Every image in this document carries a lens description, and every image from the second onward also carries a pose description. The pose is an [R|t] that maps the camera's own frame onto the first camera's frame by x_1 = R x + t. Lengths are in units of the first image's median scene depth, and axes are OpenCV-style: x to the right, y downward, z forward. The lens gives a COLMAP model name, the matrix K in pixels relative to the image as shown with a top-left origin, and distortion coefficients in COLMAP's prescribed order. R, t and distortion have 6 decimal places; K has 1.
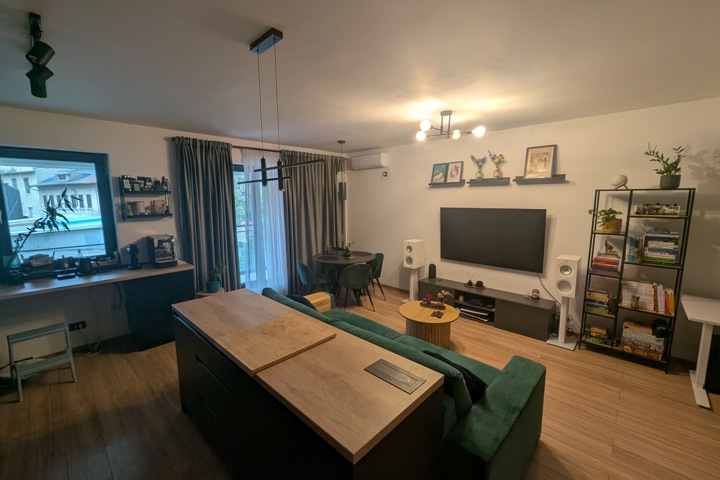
lens RADIAL K [[298.1, 0, 360.0], [0, 298.1, 240.0], [0, 0, 1]] dist [-0.000642, -0.000049]
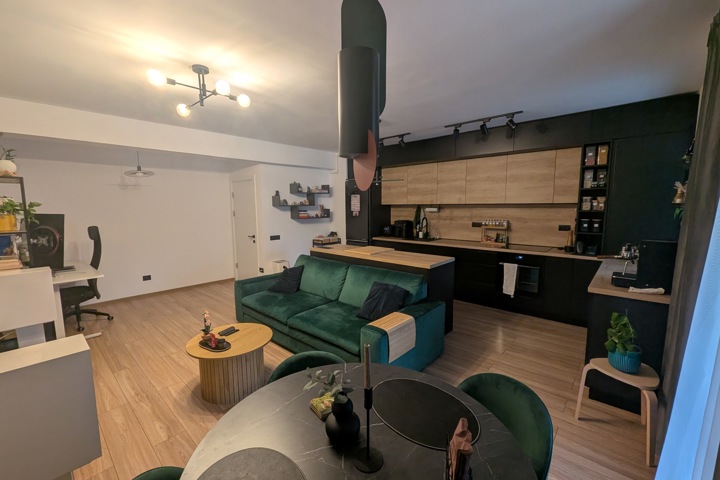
lens RADIAL K [[298.1, 0, 360.0], [0, 298.1, 240.0], [0, 0, 1]] dist [-0.000642, -0.000049]
pose [[-0.999571, 0.011035, -0.027141, -0.058613], [0.003795, 0.967319, 0.253536, -0.161475], [0.029052, 0.253324, -0.966945, 1.536920]]
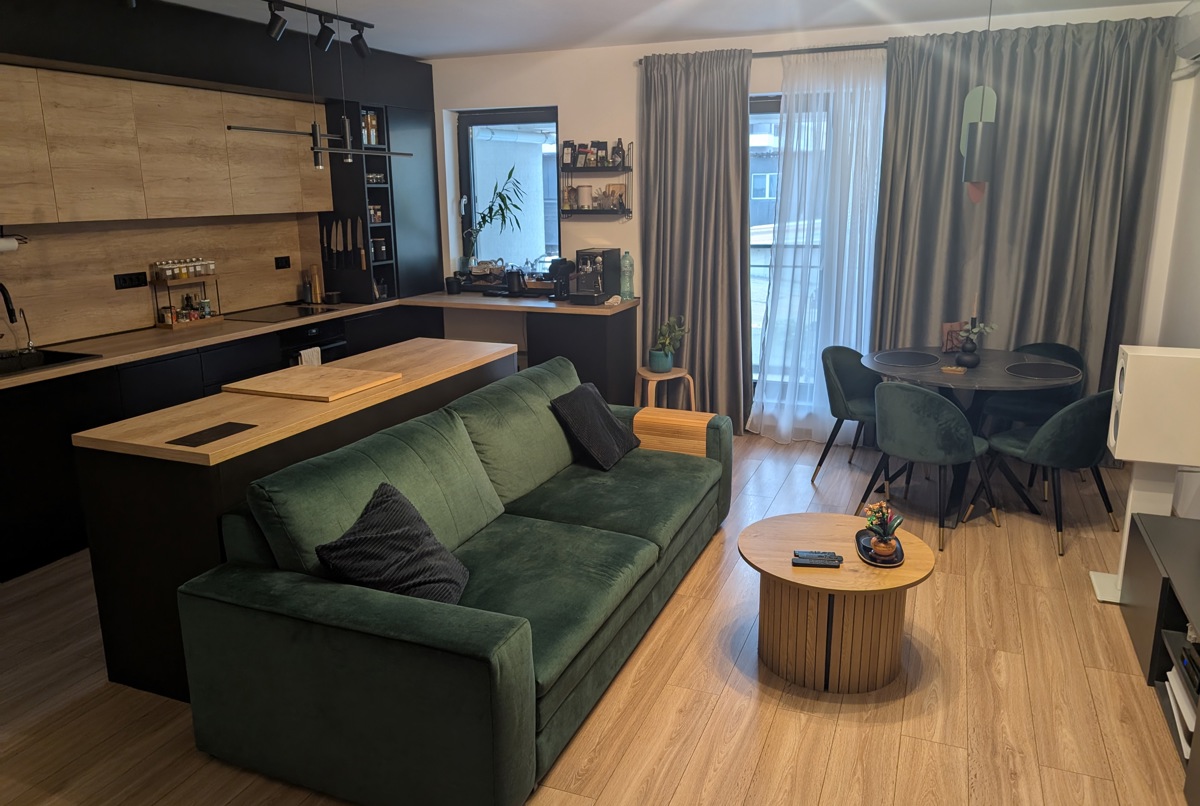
lens RADIAL K [[868.6, 0, 595.0], [0, 868.6, 381.0], [0, 0, 1]] dist [0.029881, -0.001020]
pose [[0.360890, 0.204215, -0.909975, 0.861896], [-0.121456, 0.977713, 0.171248, -0.050022], [0.924666, 0.048721, 0.377650, 0.397671]]
